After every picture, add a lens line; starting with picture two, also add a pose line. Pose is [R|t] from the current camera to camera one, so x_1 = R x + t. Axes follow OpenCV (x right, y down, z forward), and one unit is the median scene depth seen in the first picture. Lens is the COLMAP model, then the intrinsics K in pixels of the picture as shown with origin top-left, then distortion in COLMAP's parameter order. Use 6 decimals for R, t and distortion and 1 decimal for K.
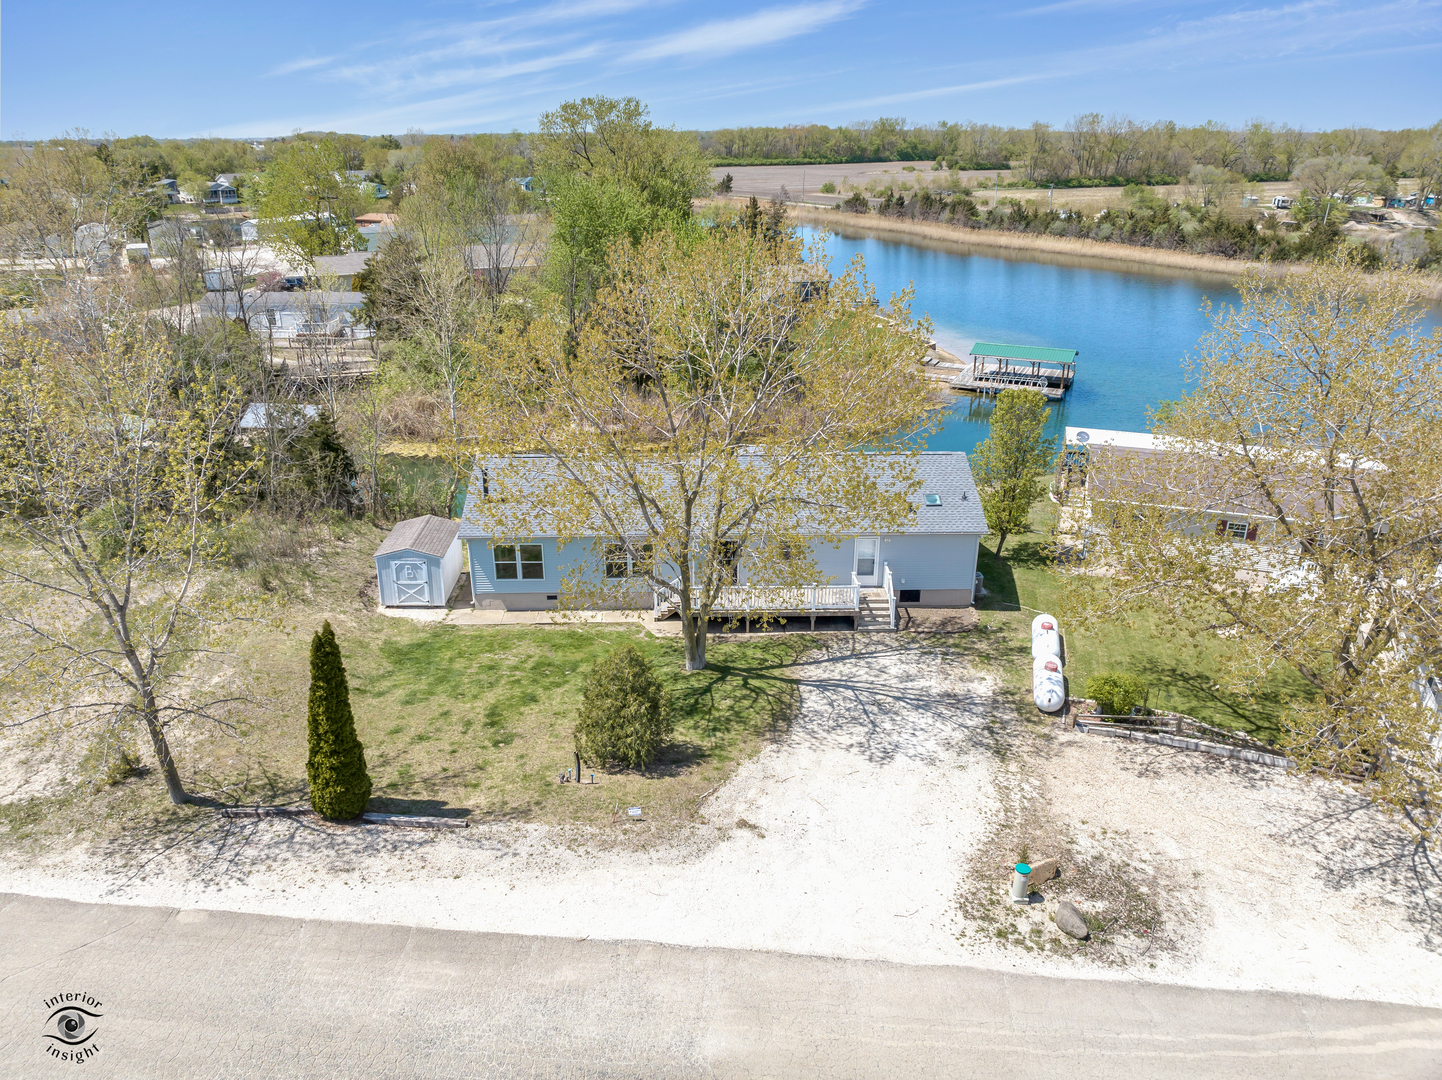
lens RADIAL K [[1017.7, 0, 706.0], [0, 1017.7, 533.8], [0, 0, 1]] dist [-0.038566, -0.003944]
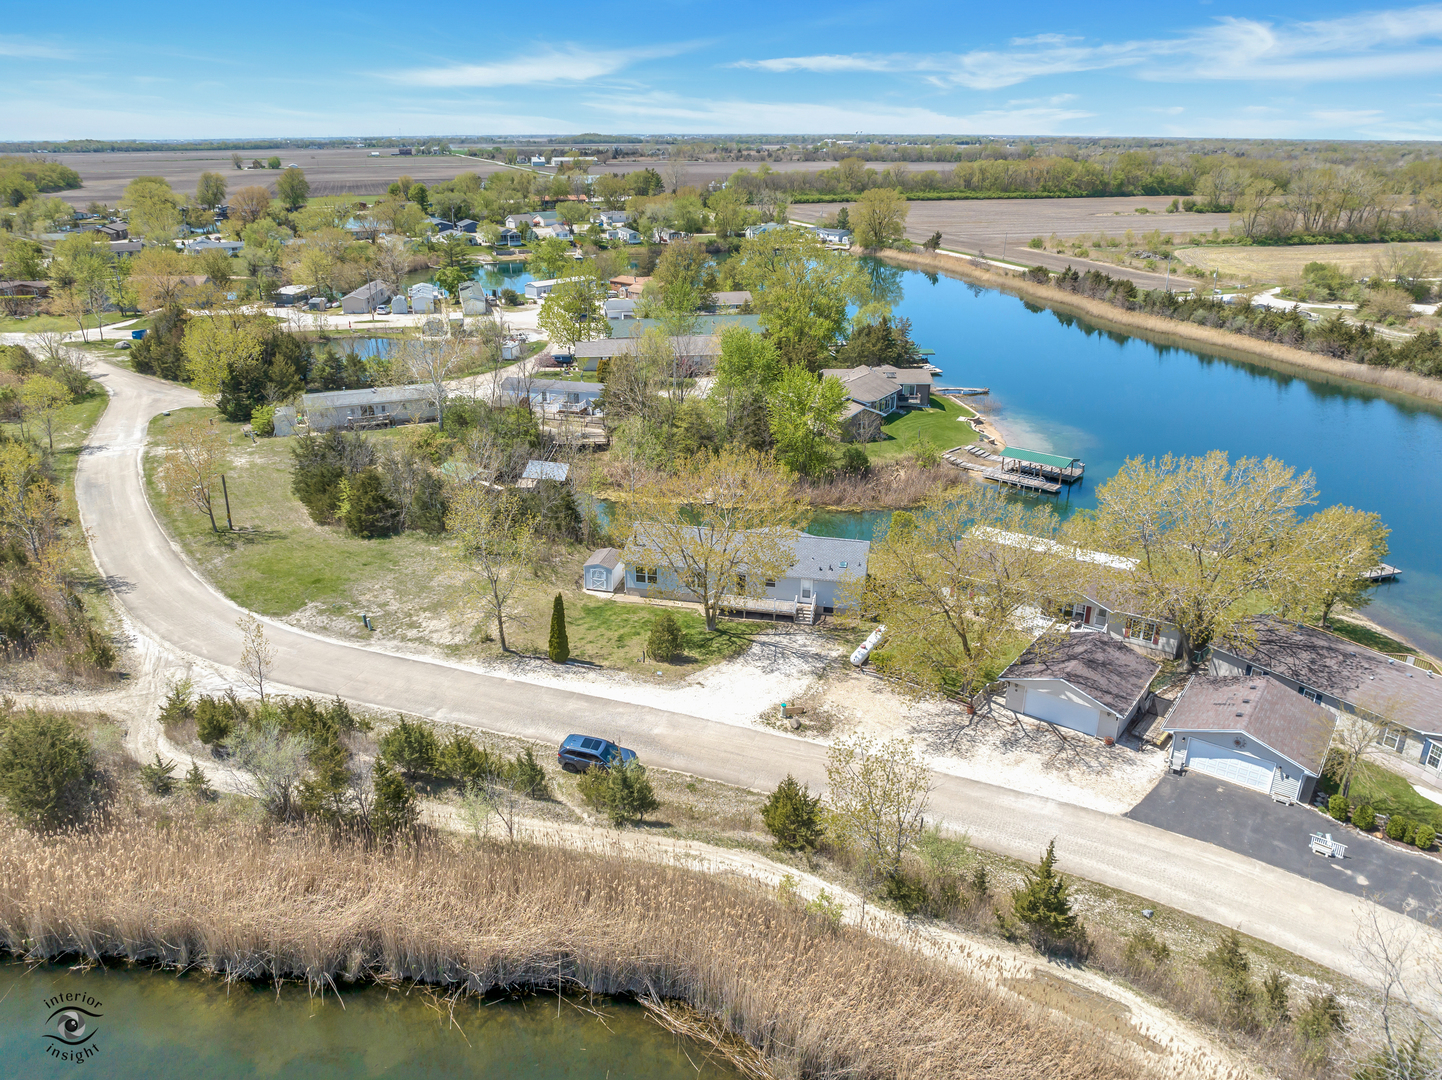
lens RADIAL K [[1017.7, 0, 706.0], [0, 1017.7, 533.8], [0, 0, 1]] dist [-0.038566, -0.003944]
pose [[0.970989, 0.090546, -0.221319, 0.407785], [-0.091133, 0.995810, 0.007581, -0.087169], [0.221078, 0.012809, 0.975172, -1.080065]]
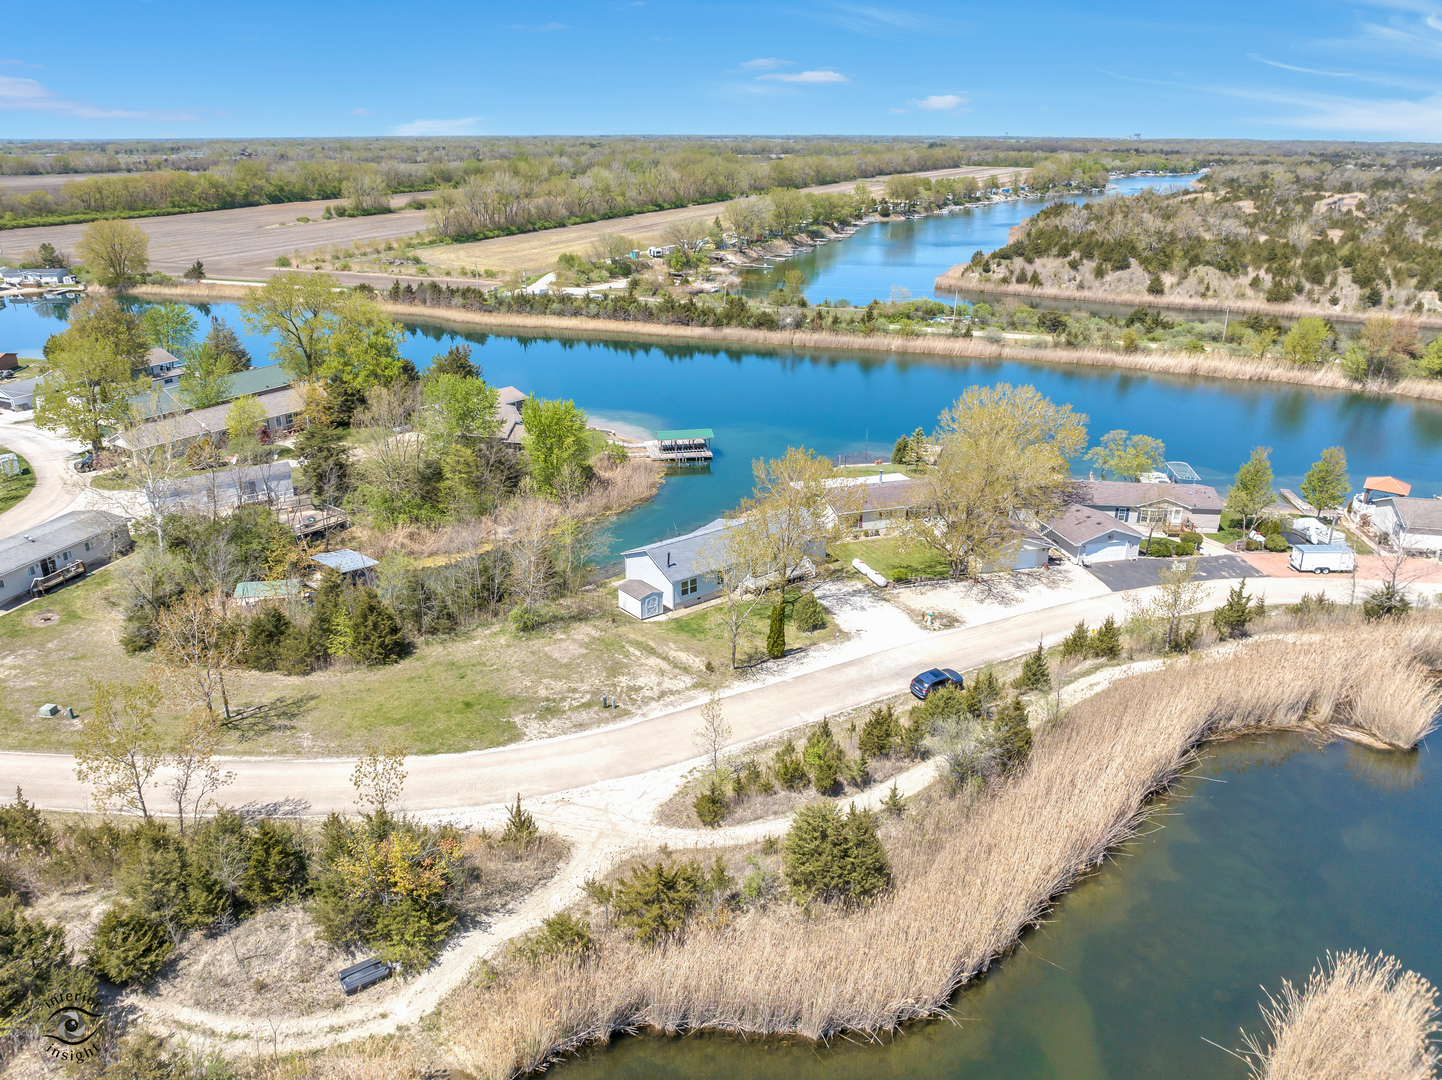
lens RADIAL K [[1017.7, 0, 706.0], [0, 1017.7, 533.8], [0, 0, 1]] dist [-0.038566, -0.003944]
pose [[0.808332, -0.211332, 0.549489, -1.477649], [0.214158, 0.974959, 0.059928, -0.236713], [-0.548394, 0.069236, 0.833349, -1.087570]]
